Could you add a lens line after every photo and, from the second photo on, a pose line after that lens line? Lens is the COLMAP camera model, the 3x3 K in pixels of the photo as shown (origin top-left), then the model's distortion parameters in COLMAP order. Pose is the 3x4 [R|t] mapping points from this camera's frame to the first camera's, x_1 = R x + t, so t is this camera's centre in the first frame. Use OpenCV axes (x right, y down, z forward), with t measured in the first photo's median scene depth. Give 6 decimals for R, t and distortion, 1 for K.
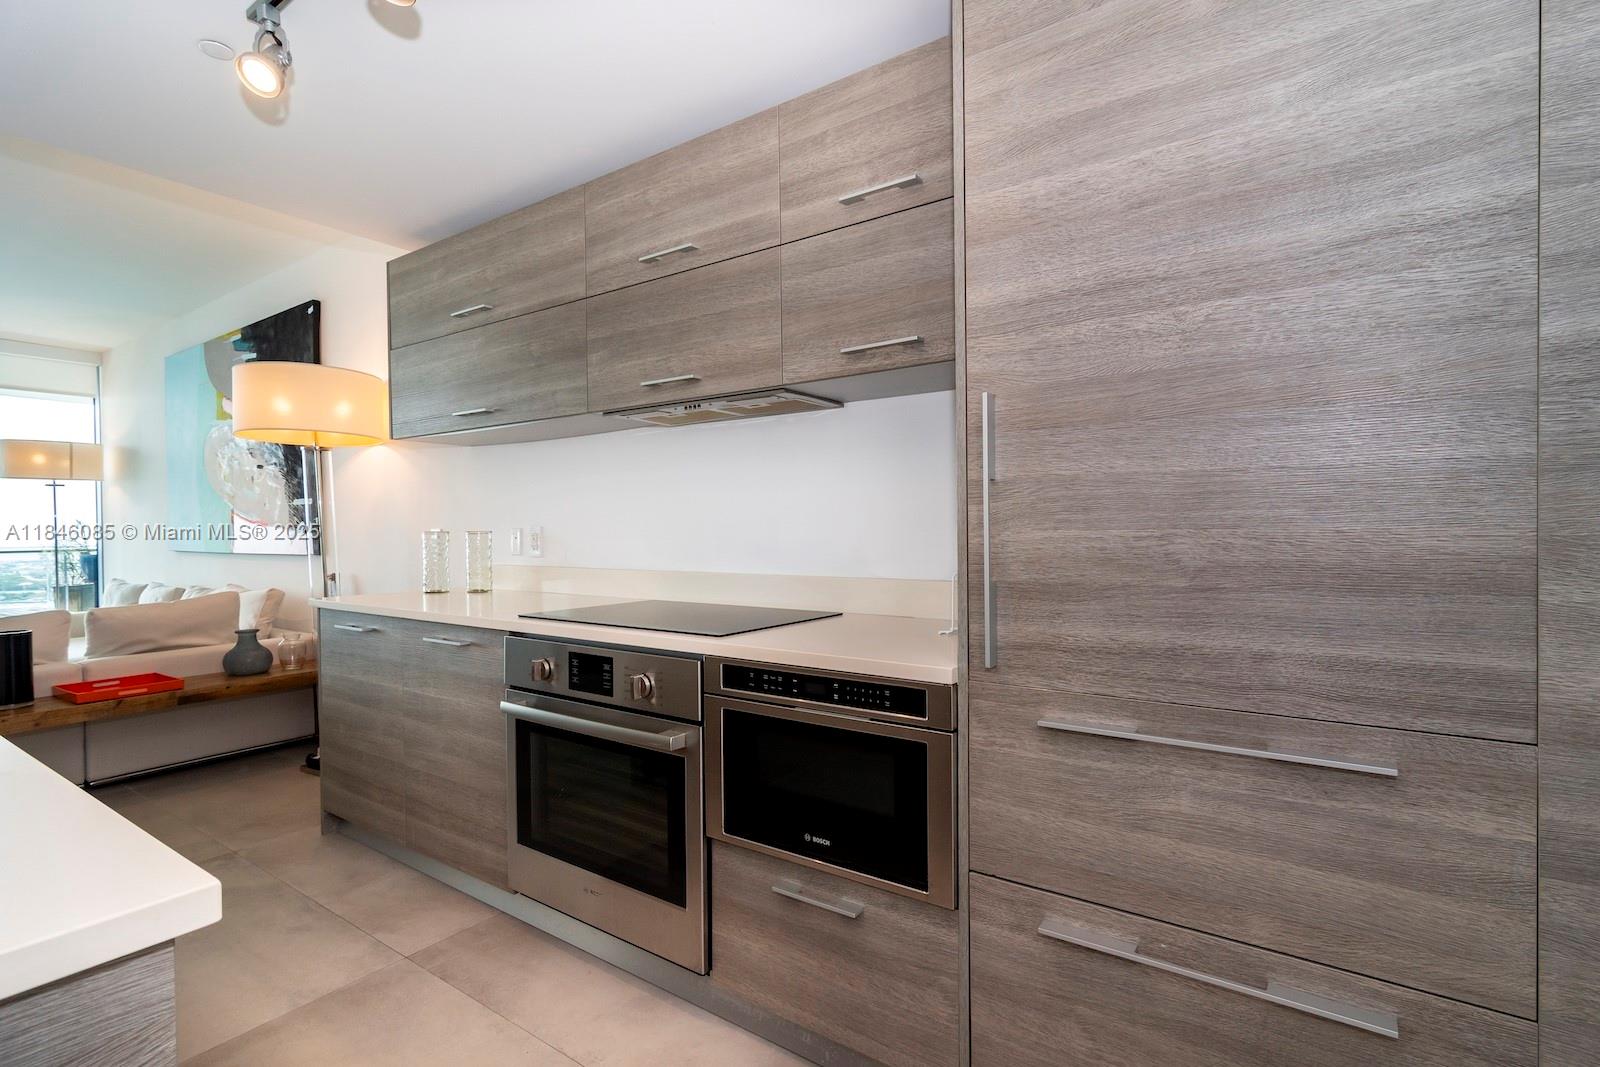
lens RADIAL K [[767.5, 0, 792.1], [0, 767.5, 537.7], [0, 0, 1]] dist [-0.003821, 0.000149]
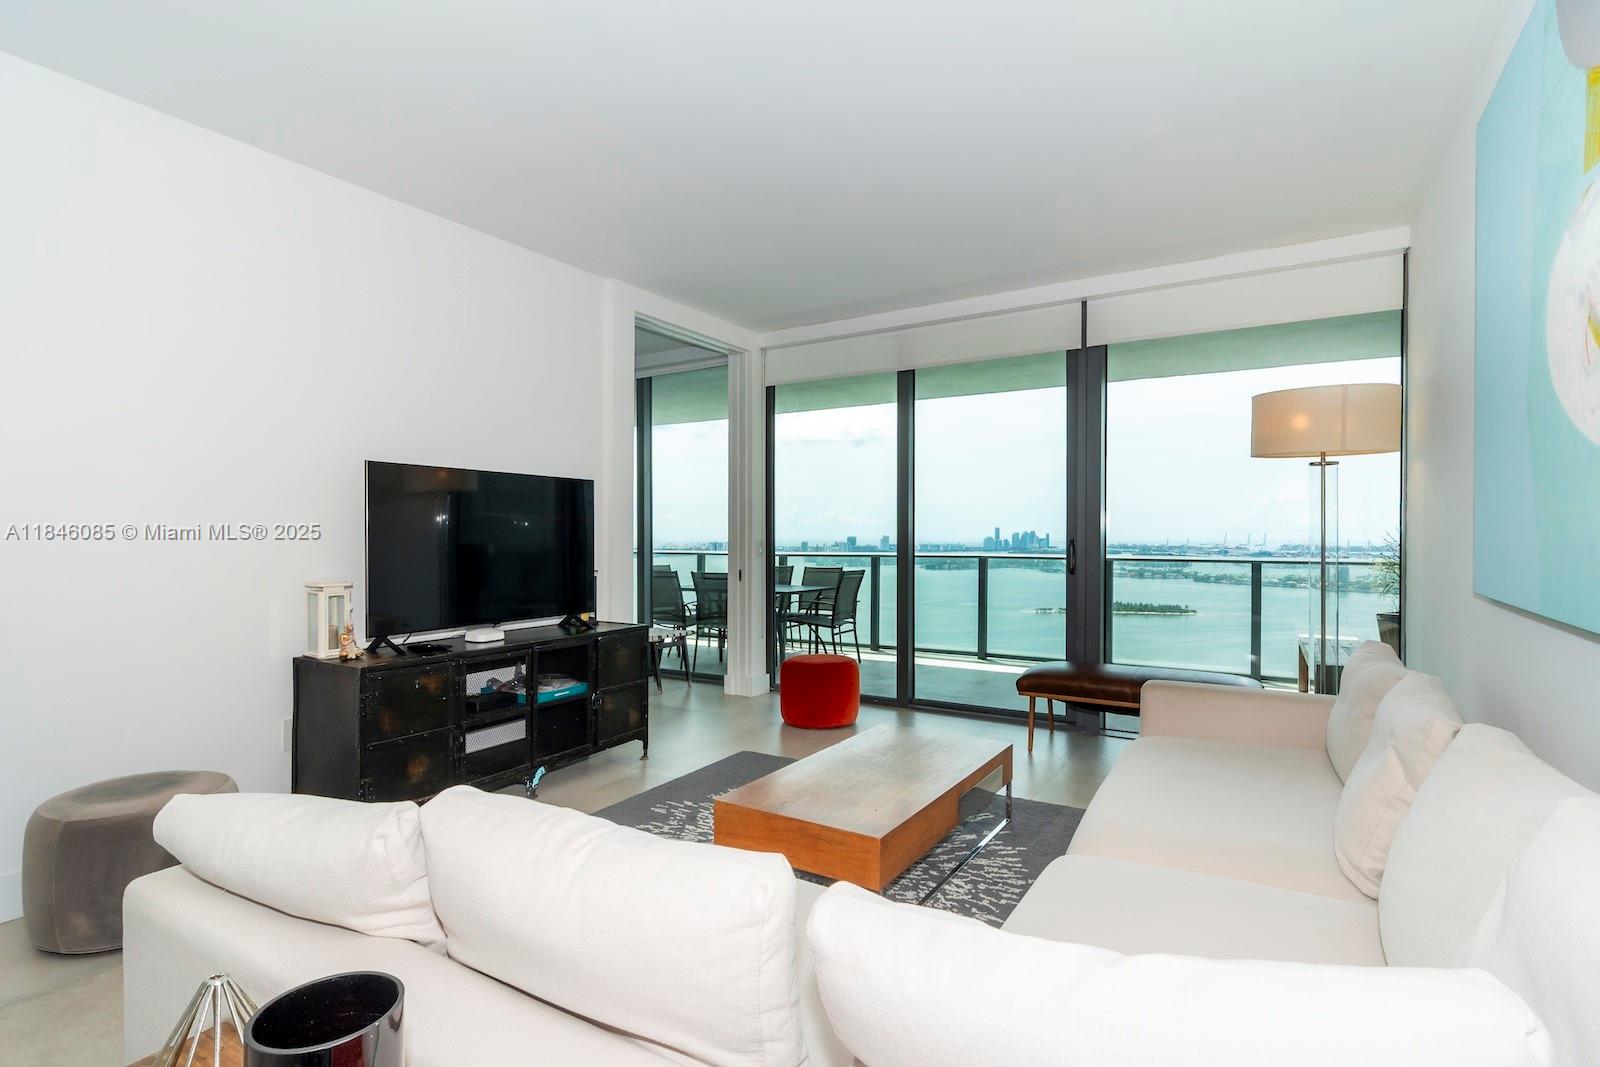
lens RADIAL K [[767.5, 0, 792.1], [0, 767.5, 537.7], [0, 0, 1]] dist [-0.003821, 0.000149]
pose [[0.058079, 0.008475, -0.998276, -1.829509], [-0.012035, 0.999897, 0.007788, -0.049062], [0.998239, 0.011562, 0.058175, 2.601379]]
